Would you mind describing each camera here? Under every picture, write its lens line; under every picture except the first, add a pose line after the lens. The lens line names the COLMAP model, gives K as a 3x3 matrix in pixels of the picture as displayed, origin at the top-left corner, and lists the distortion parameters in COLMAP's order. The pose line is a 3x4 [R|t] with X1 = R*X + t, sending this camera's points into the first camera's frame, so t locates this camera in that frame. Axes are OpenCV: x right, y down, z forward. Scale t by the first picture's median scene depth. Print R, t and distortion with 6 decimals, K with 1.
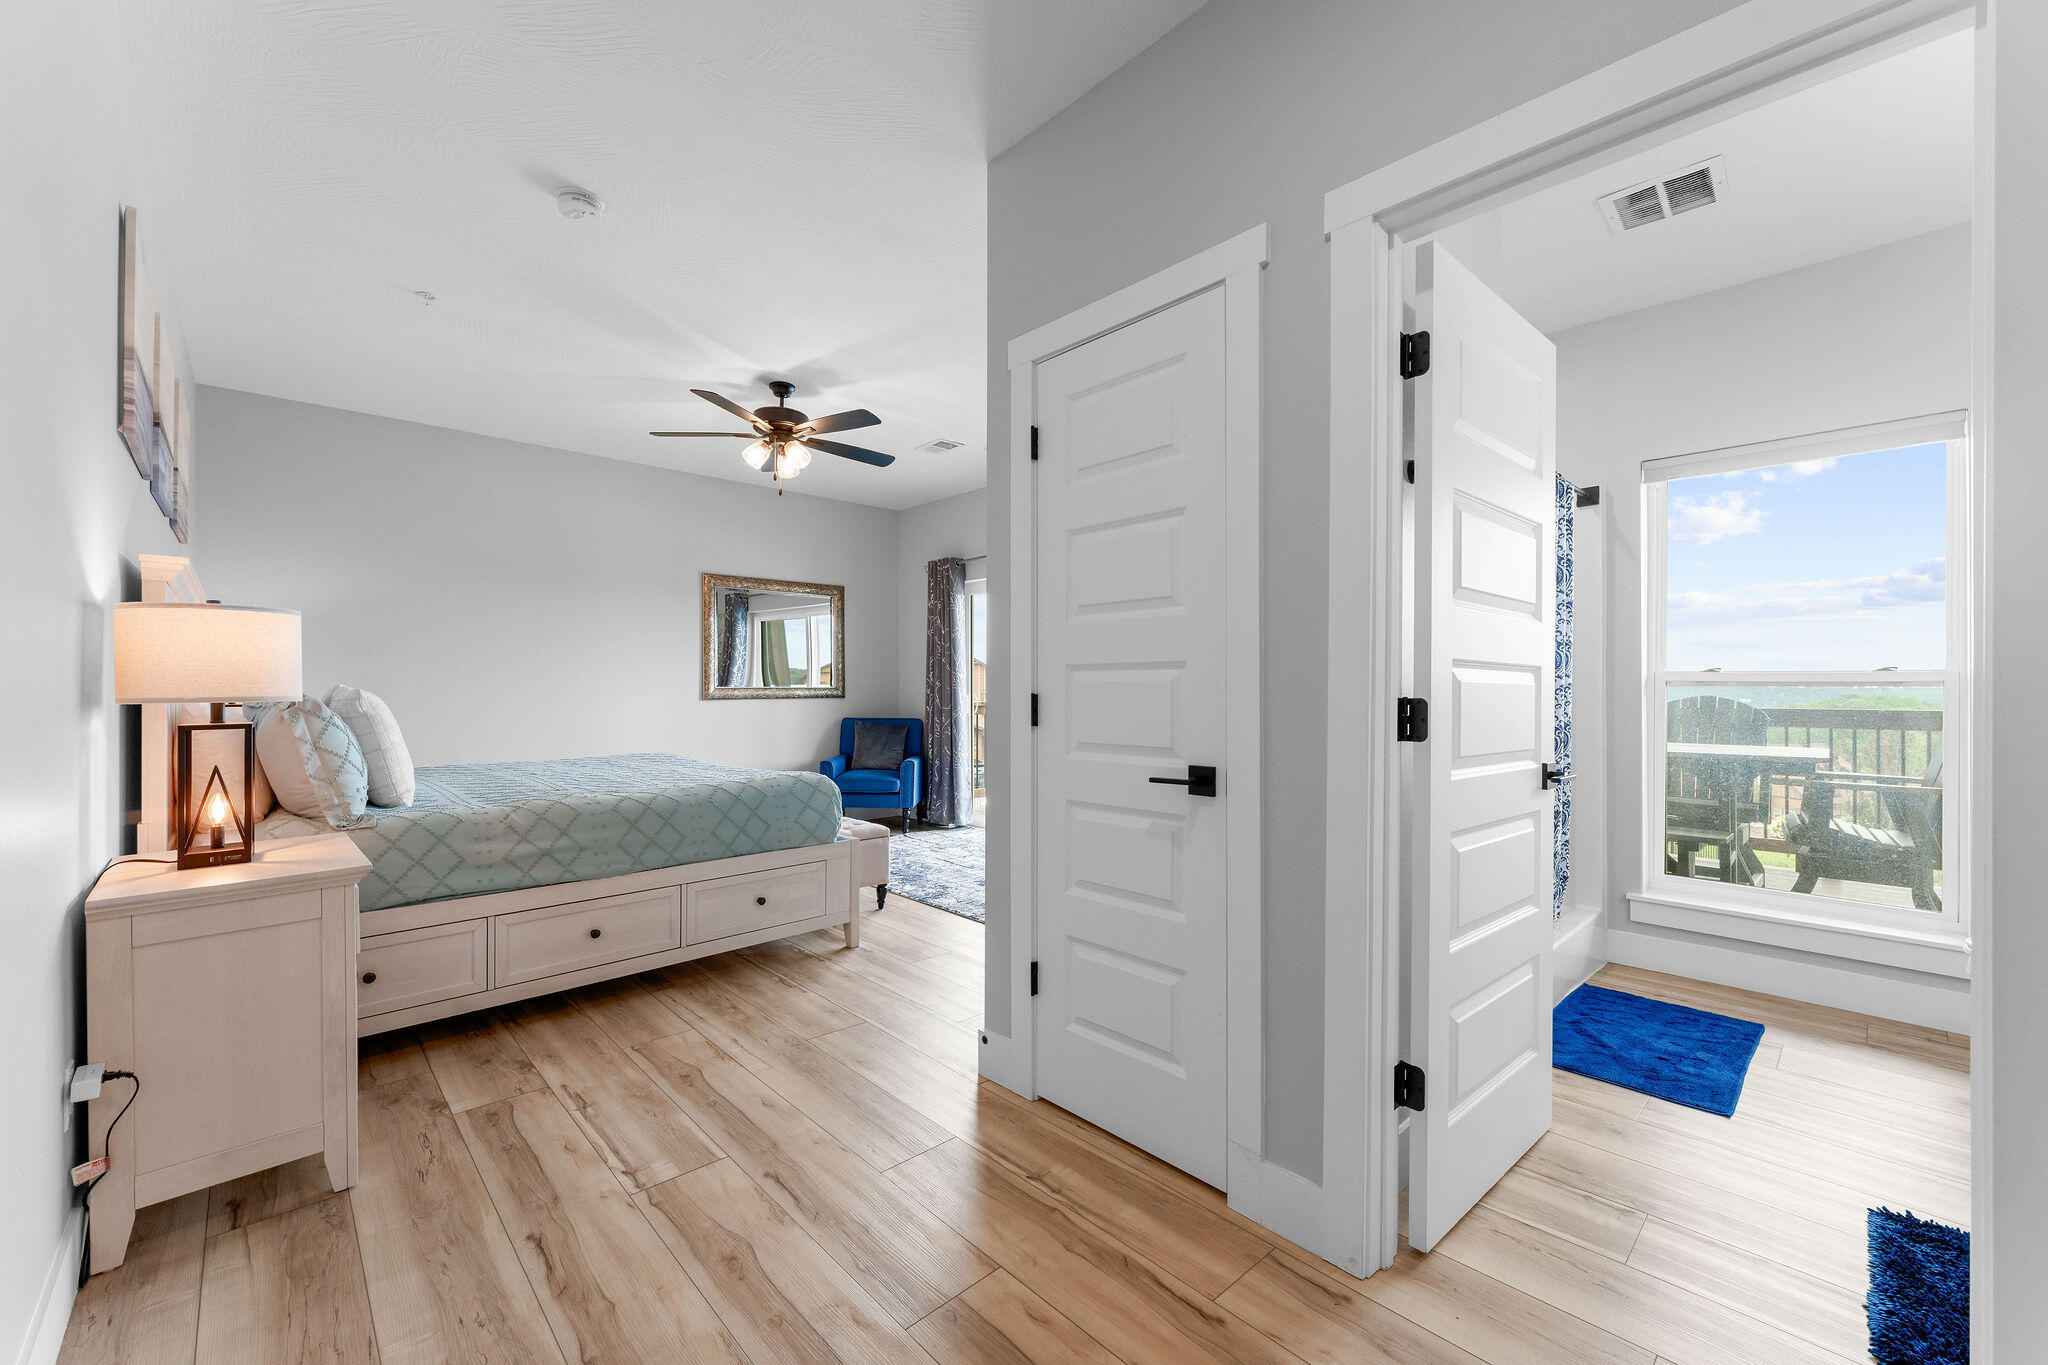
lens RADIAL K [[810.9, 0, 1026.6], [0, 810.9, 687.4], [0, 0, 1]] dist [0.000517, -0.000517]
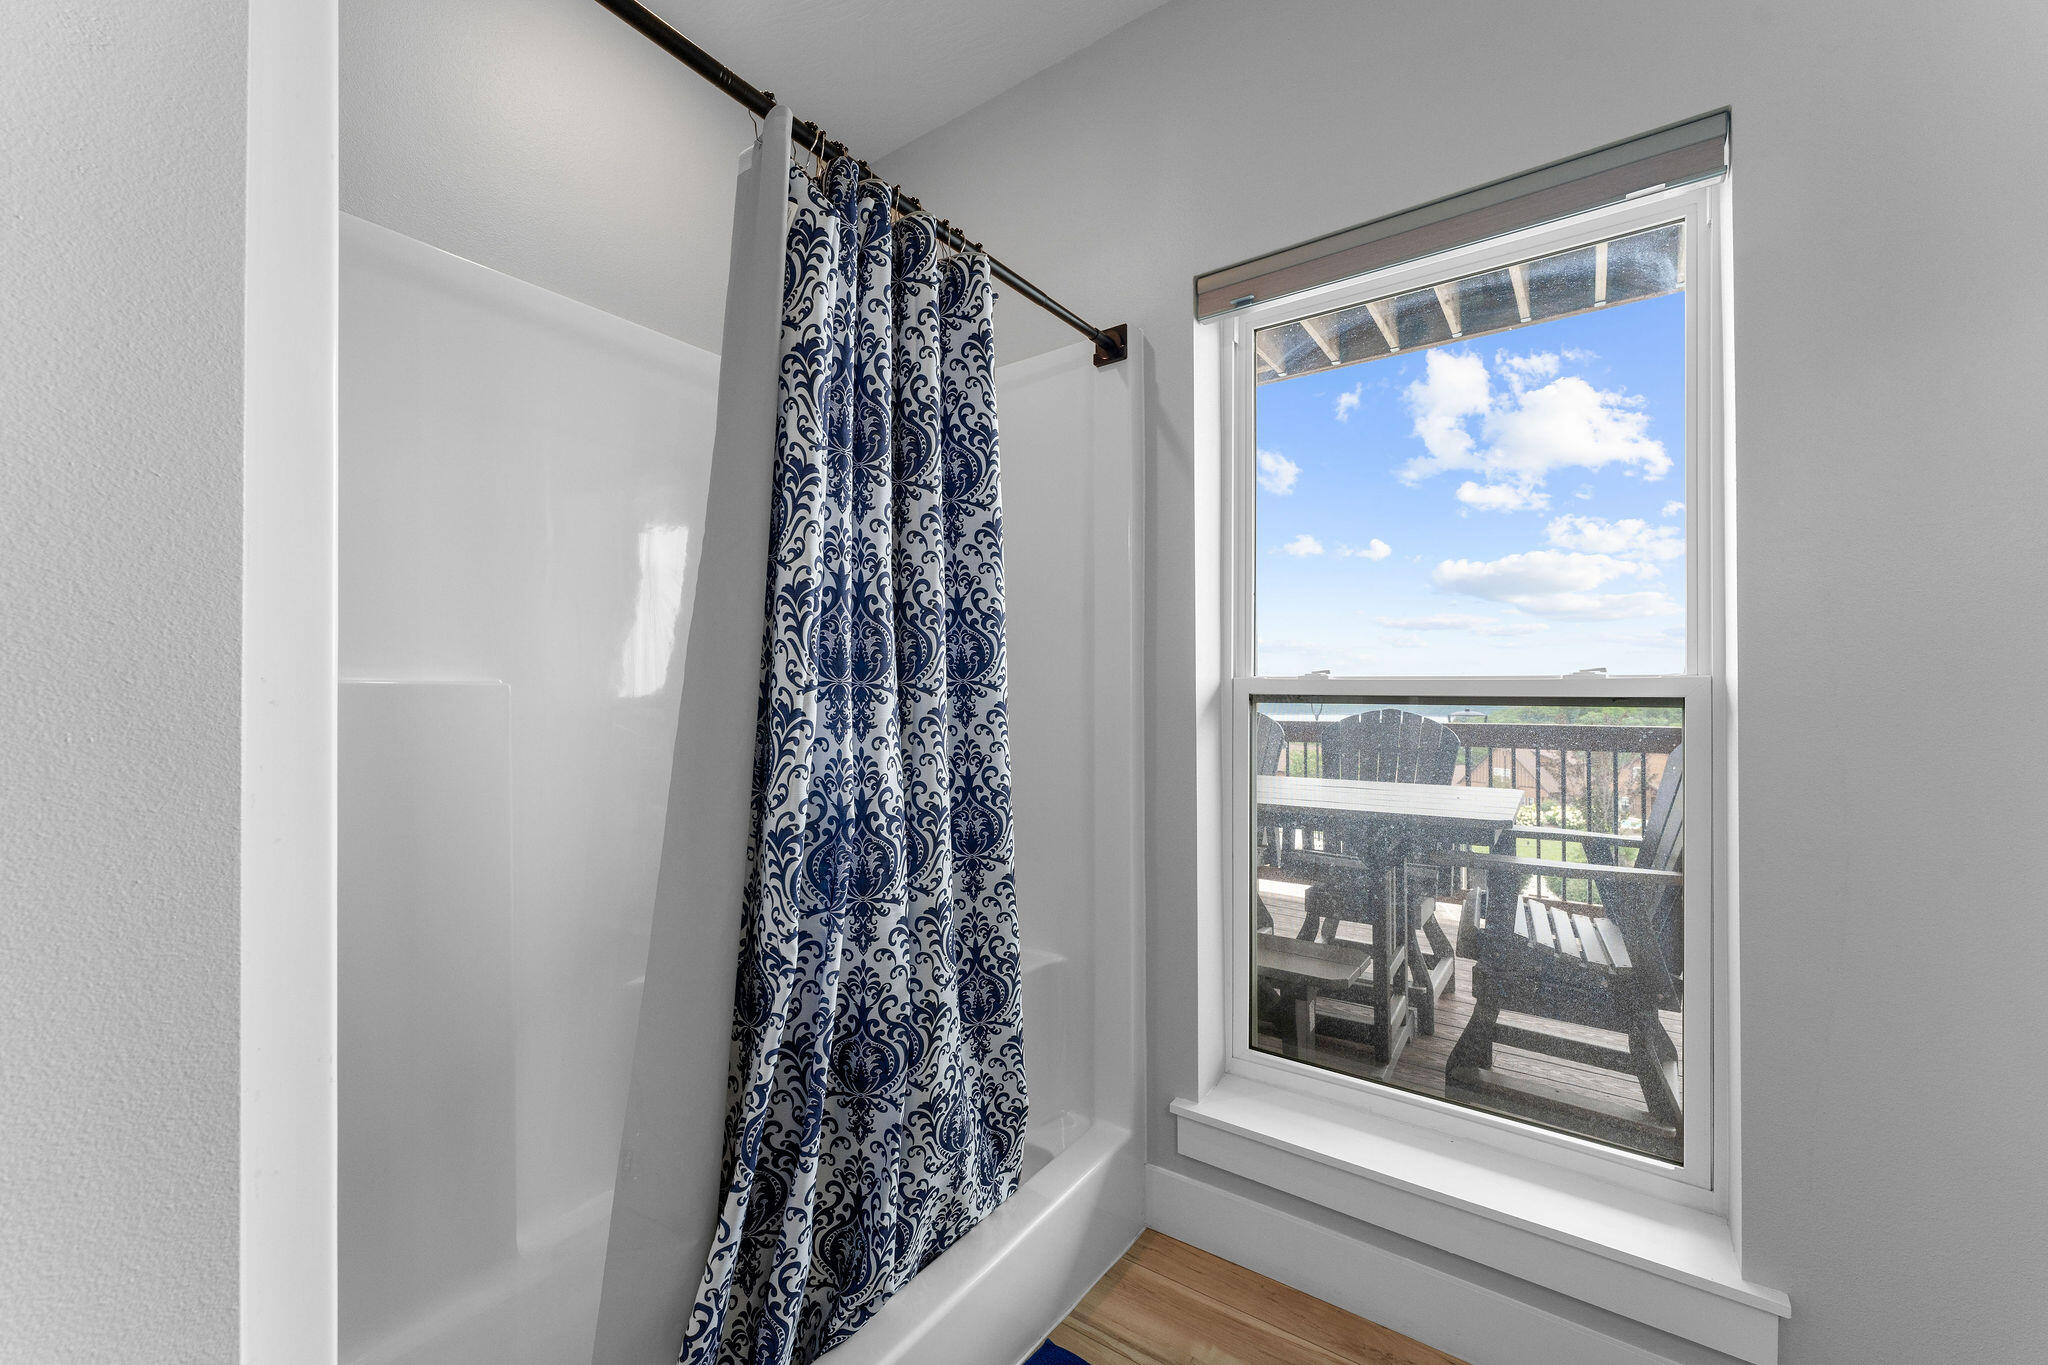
lens RADIAL K [[810.9, 0, 1024.6], [0, 810.9, 686.6], [0, 0, 1]] dist [0.000517, -0.000517]
pose [[0.981814, 0.001371, 0.189841, 0.543511], [-0.000035, 0.999975, -0.007041, -0.009506], [-0.189846, 0.006906, 0.981790, 0.499448]]
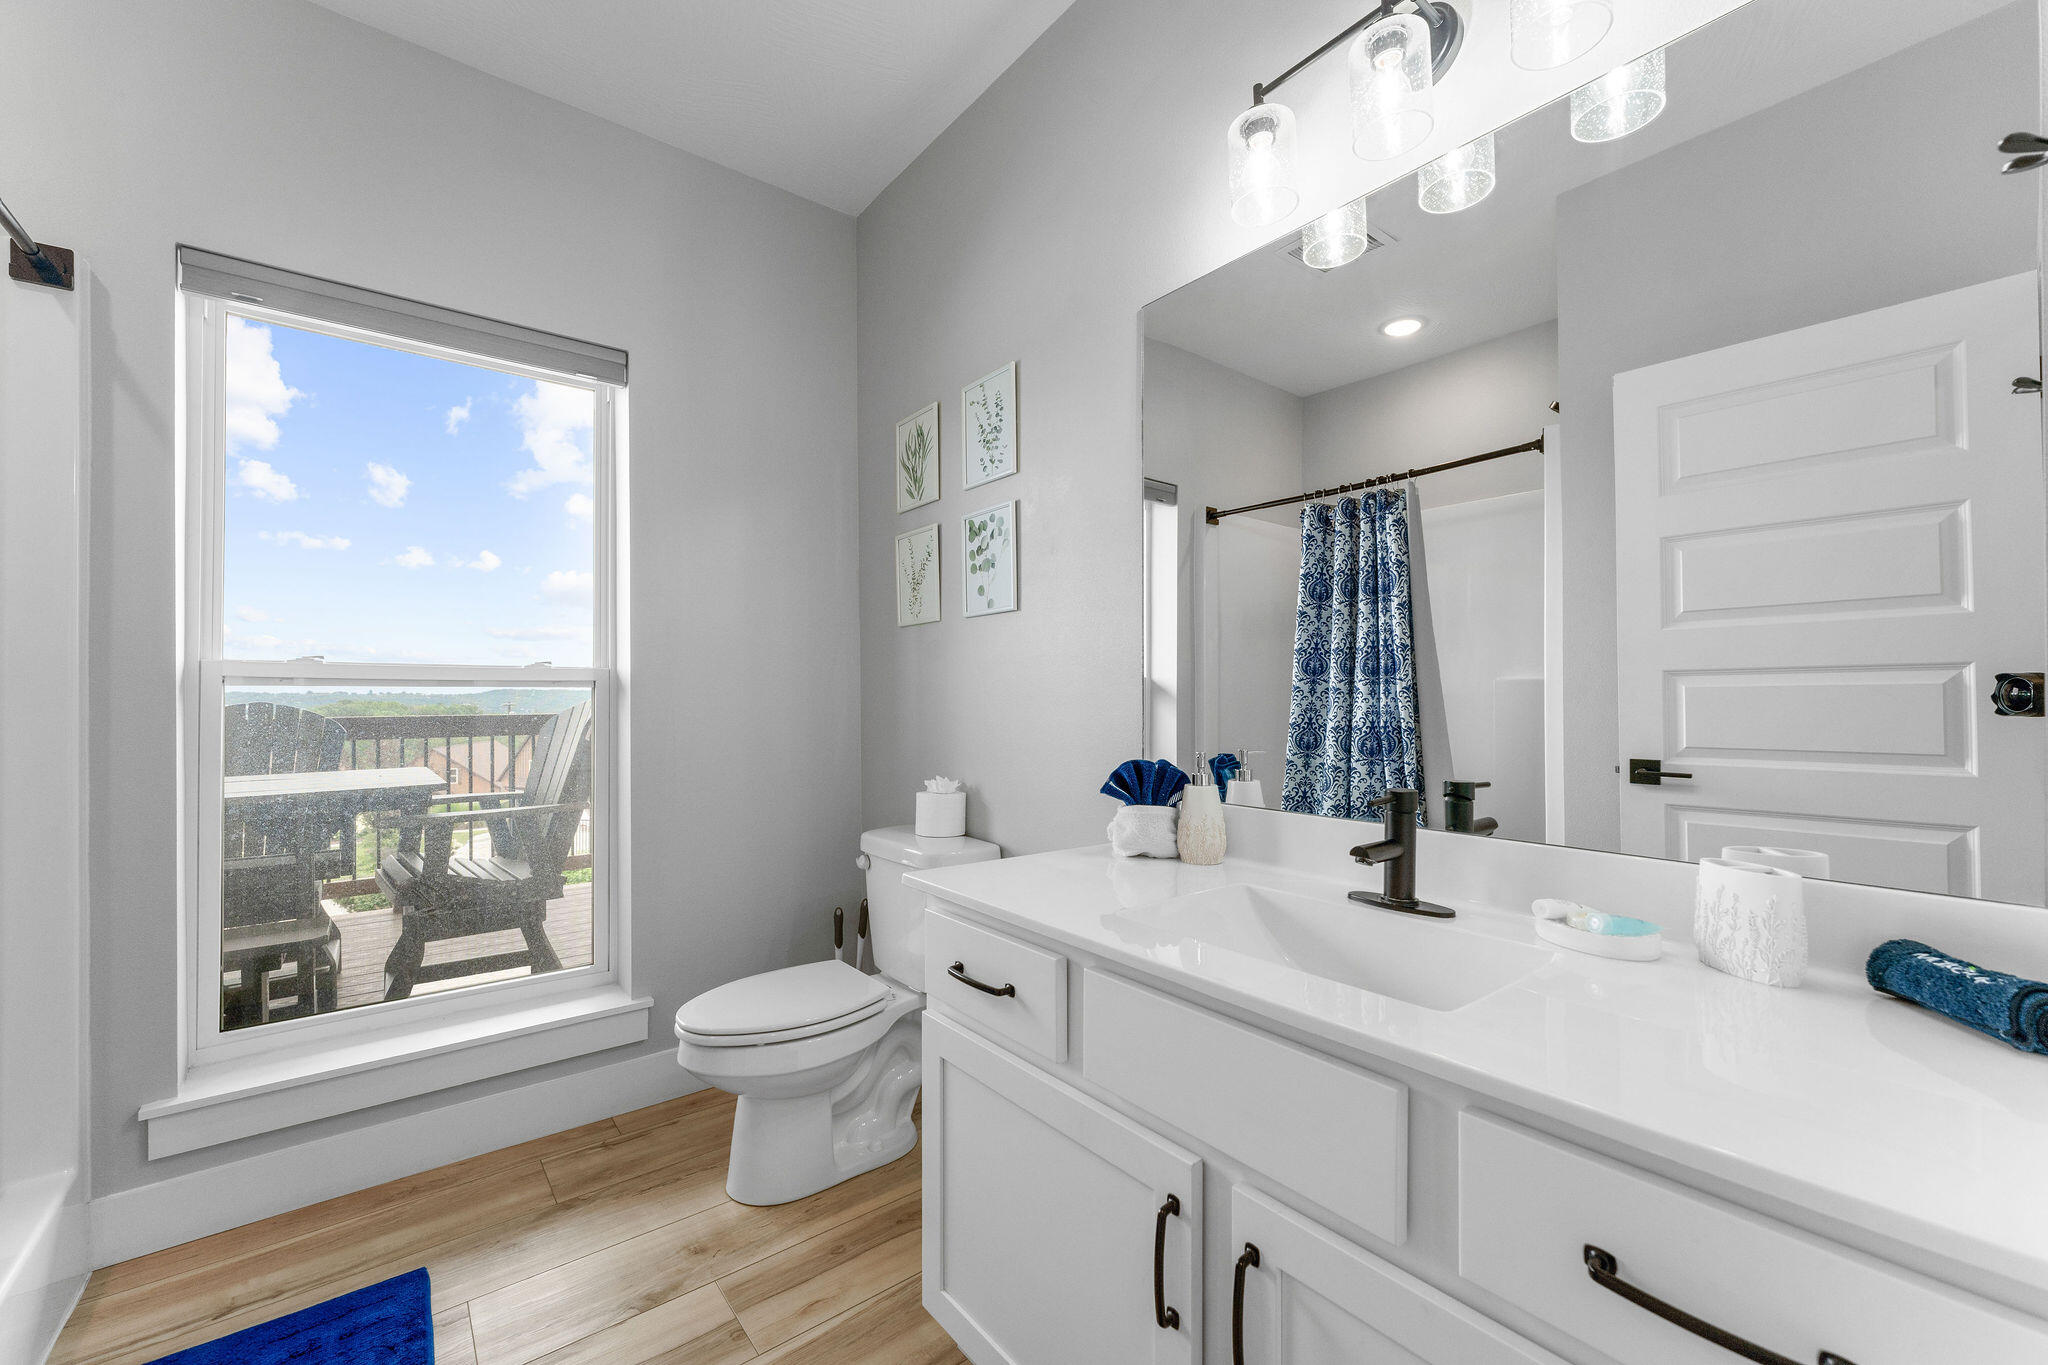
lens RADIAL K [[810.9, 0, 1007.2], [0, 810.9, 687.6], [0, 0, 1]] dist [0.000517, -0.000517]
pose [[0.092938, 0.005902, 0.995654, 0.298587], [0.003416, 0.999975, -0.006247, 0.004573], [-0.995666, 0.003981, 0.092916, 0.430407]]
